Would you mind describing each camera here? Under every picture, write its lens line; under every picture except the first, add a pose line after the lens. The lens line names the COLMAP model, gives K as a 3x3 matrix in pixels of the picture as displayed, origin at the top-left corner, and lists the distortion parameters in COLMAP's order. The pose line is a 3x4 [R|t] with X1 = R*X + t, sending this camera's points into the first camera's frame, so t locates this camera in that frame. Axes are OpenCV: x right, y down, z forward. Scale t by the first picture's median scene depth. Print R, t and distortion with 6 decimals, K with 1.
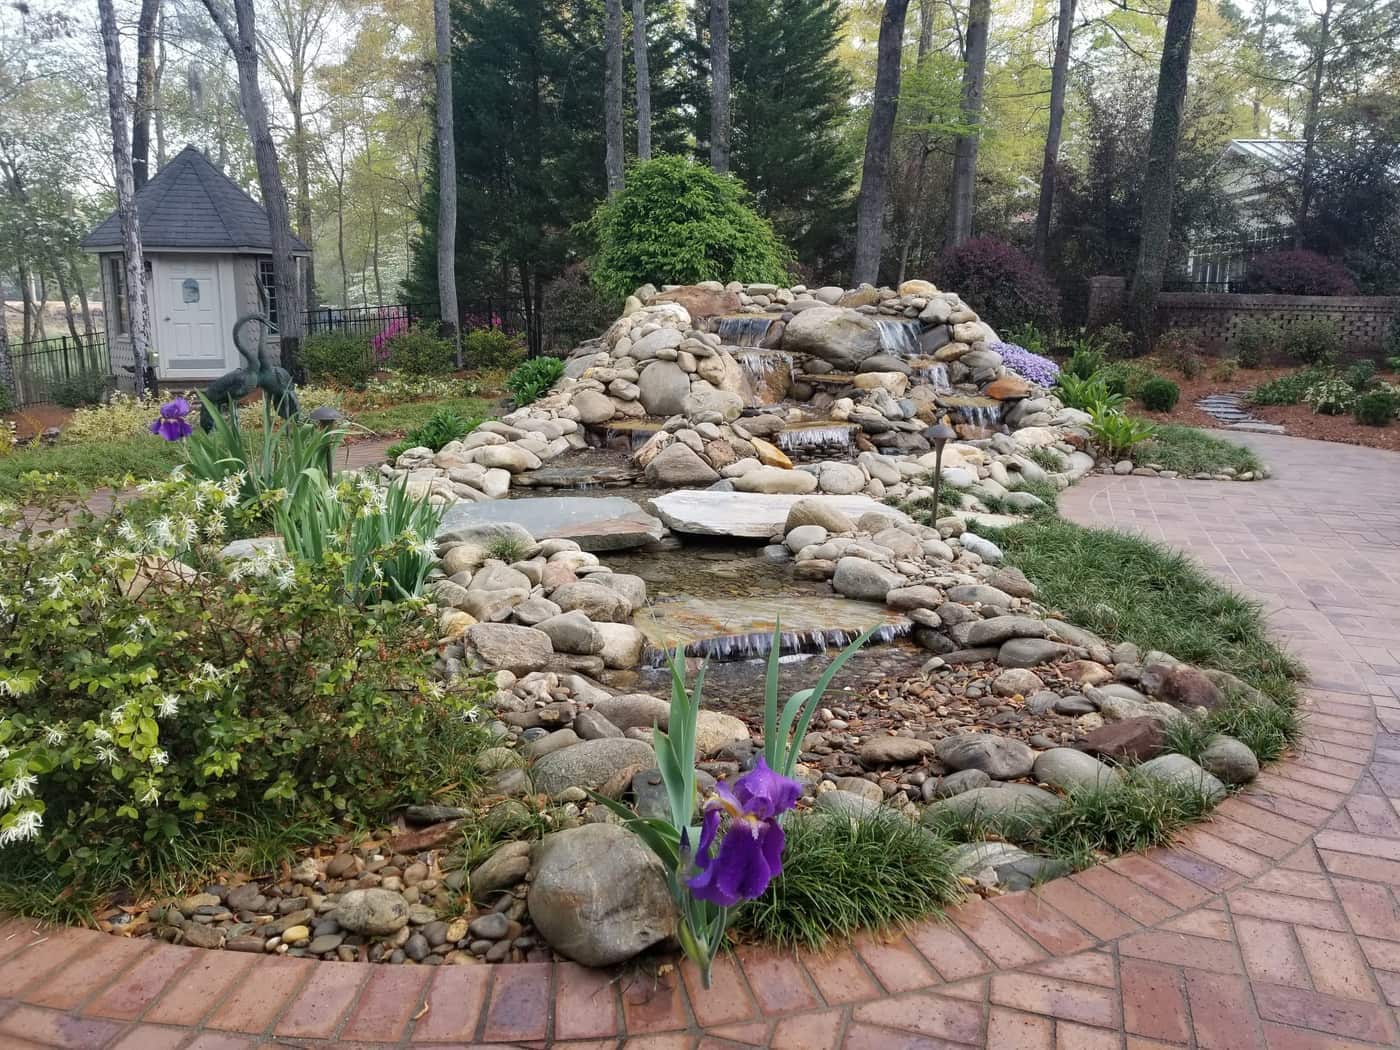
lens RADIAL K [[1107.3, 0, 696.1], [0, 1107.3, 515.2], [0, 0, 1]] dist [0.074230, -0.111775]
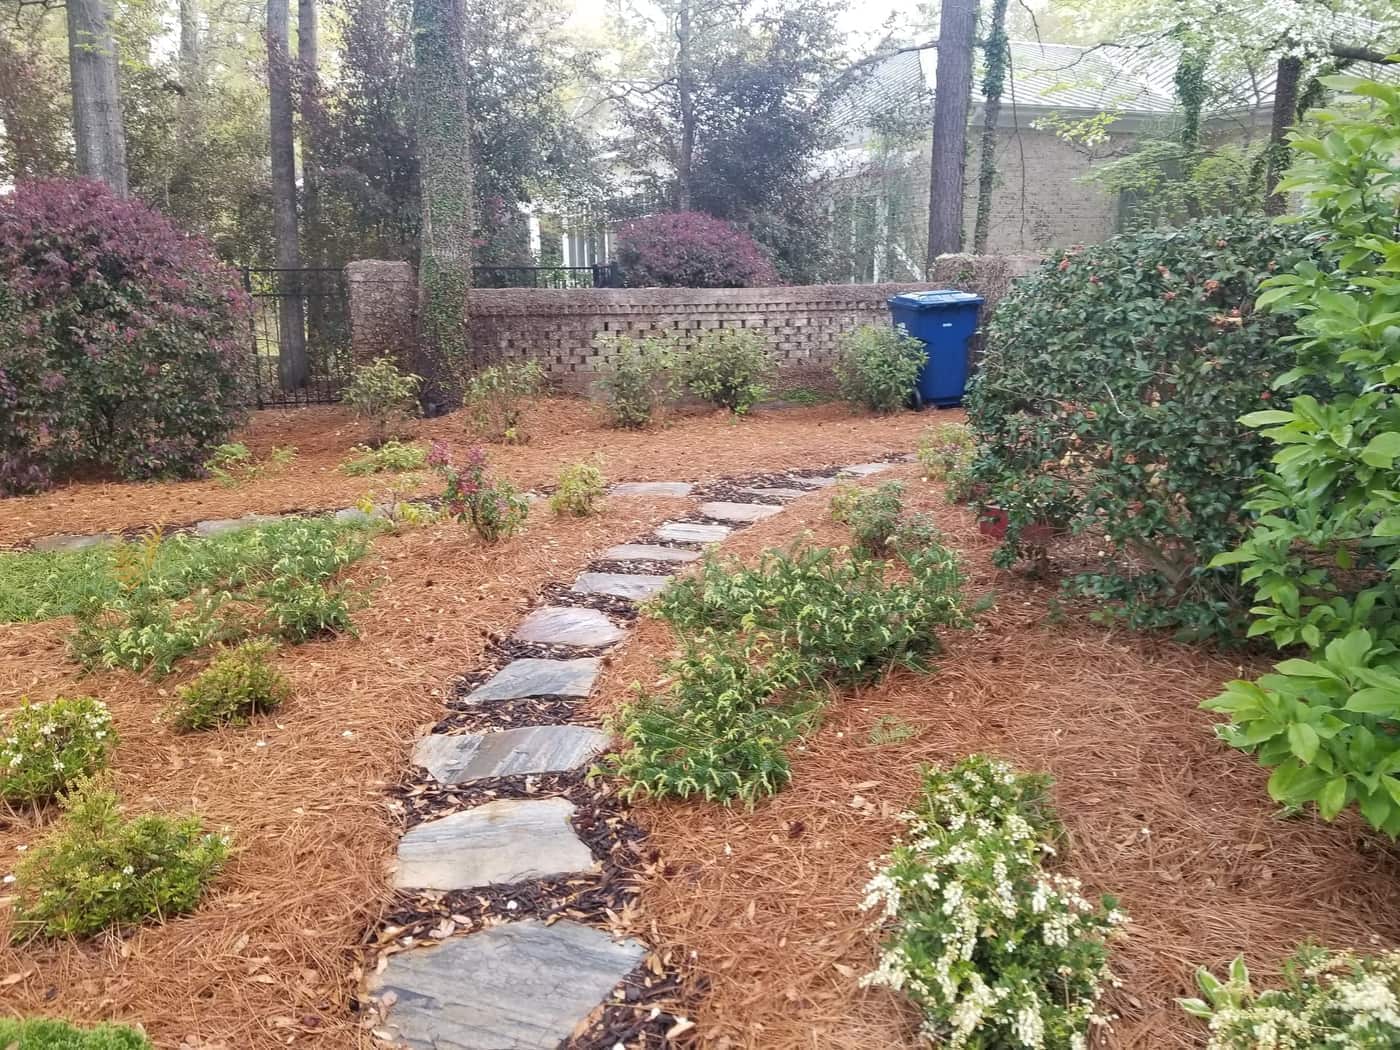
lens RADIAL K [[1107.3, 0, 699.8], [0, 1107.3, 526.9], [0, 0, 1]] dist [0.074230, -0.111775]
pose [[0.879533, -0.130986, 0.457453, 0.248116], [0.118918, 0.991367, 0.055225, -0.101118], [-0.460738, 0.005828, 0.887517, 0.468148]]
